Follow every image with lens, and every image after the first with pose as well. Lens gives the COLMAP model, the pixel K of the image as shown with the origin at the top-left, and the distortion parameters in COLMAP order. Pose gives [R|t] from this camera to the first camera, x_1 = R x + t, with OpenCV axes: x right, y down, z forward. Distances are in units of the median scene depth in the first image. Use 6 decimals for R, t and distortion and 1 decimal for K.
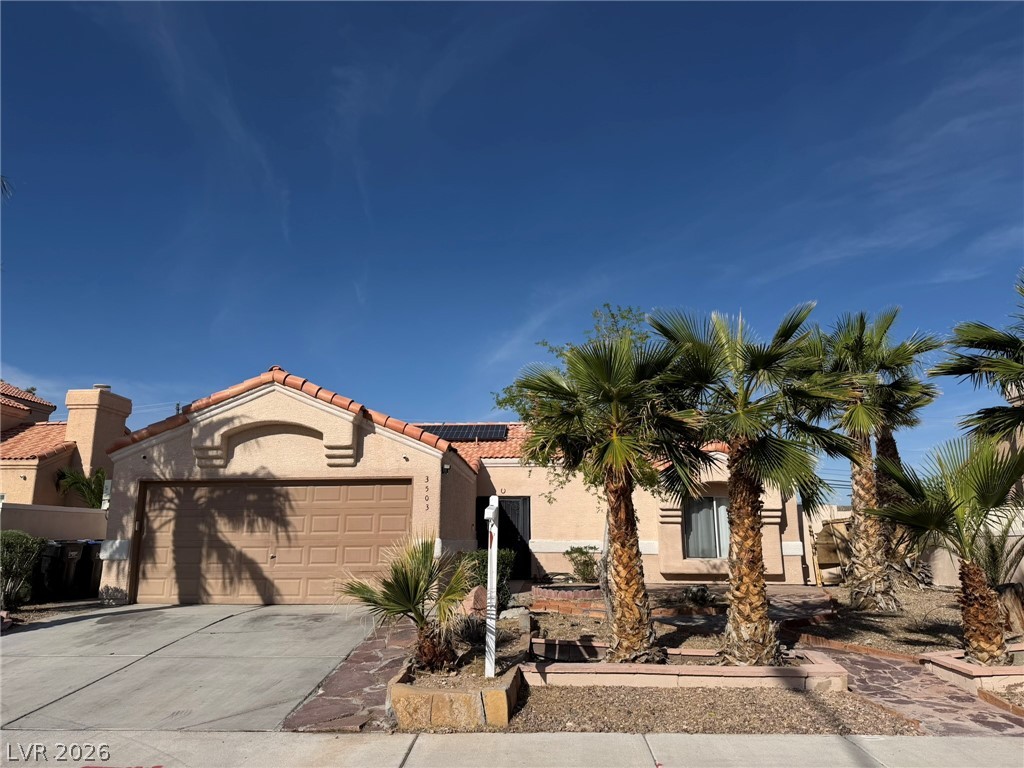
lens RADIAL K [[720.7, 0, 518.2], [0, 720.7, 374.8], [0, 0, 1]] dist [0.090108, -0.105884]
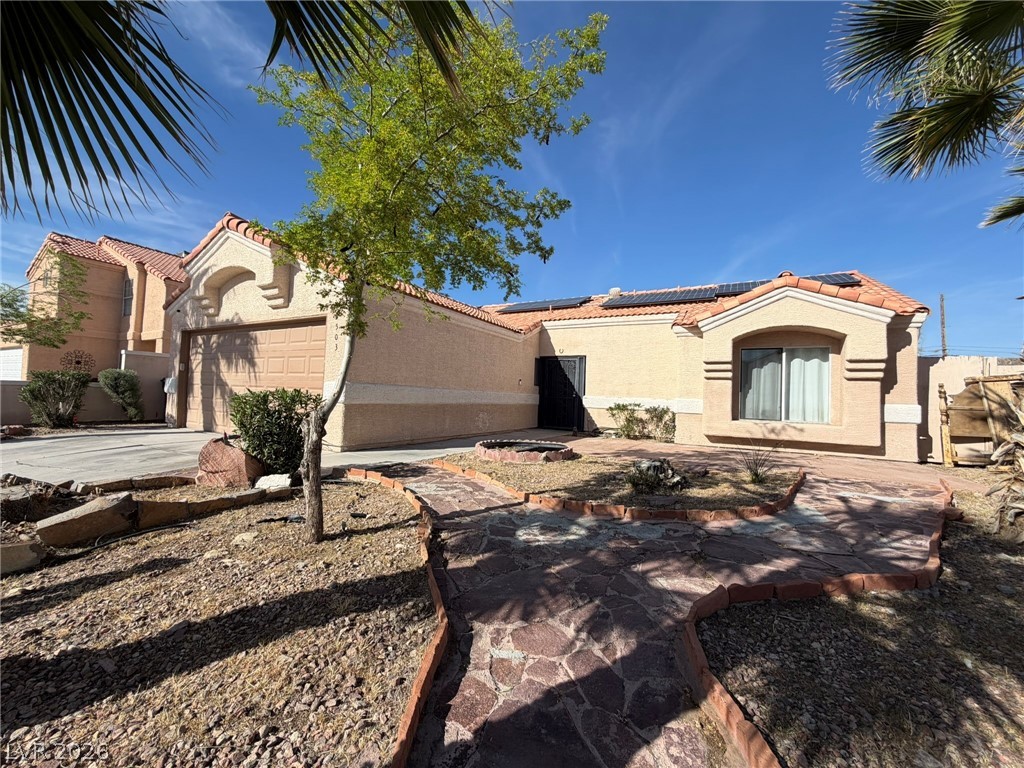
lens RADIAL K [[414.5, 0, 513.2], [0, 414.5, 379.2], [0, 0, 1]] dist [0.001836, 0.000538]
pose [[0.892304, 0.011320, -0.451293, 0.274929], [0.064408, 0.986266, 0.152088, 0.148128], [0.446817, -0.164776, 0.879320, 0.597820]]
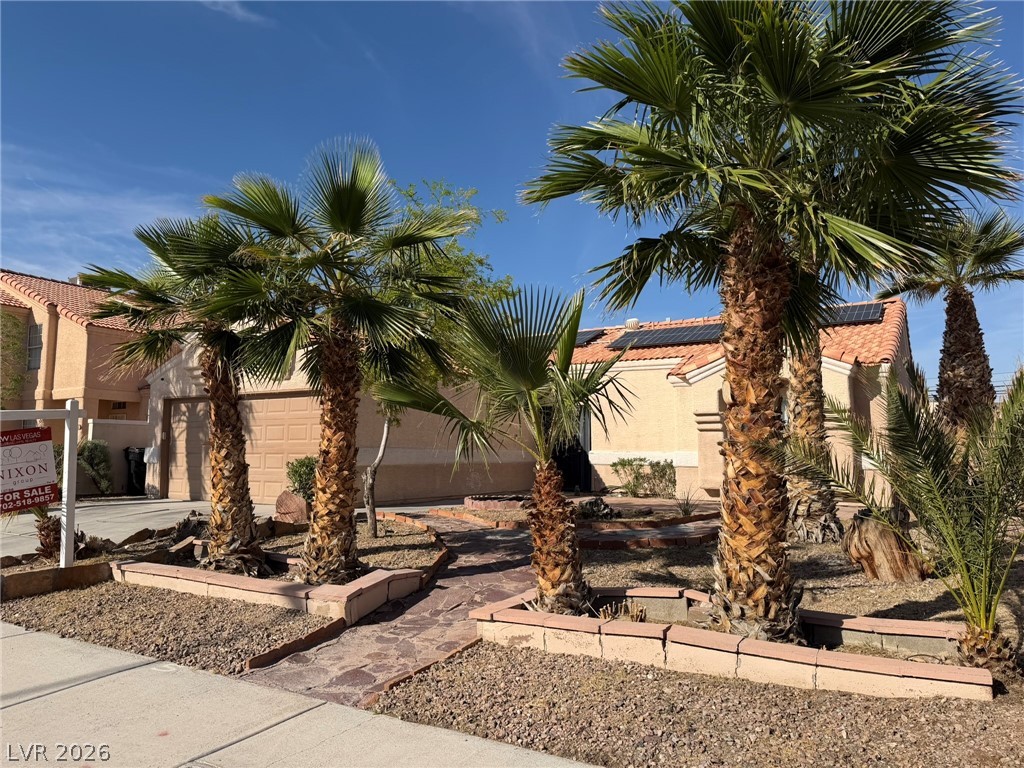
lens RADIAL K [[720.7, 0, 516.1], [0, 720.7, 381.2], [0, 0, 1]] dist [0.090108, -0.105884]
pose [[0.876954, -0.045164, -0.478448, 0.531714], [0.101288, 0.990581, 0.092145, 0.062805], [0.469780, -0.129268, 0.873268, 0.224095]]
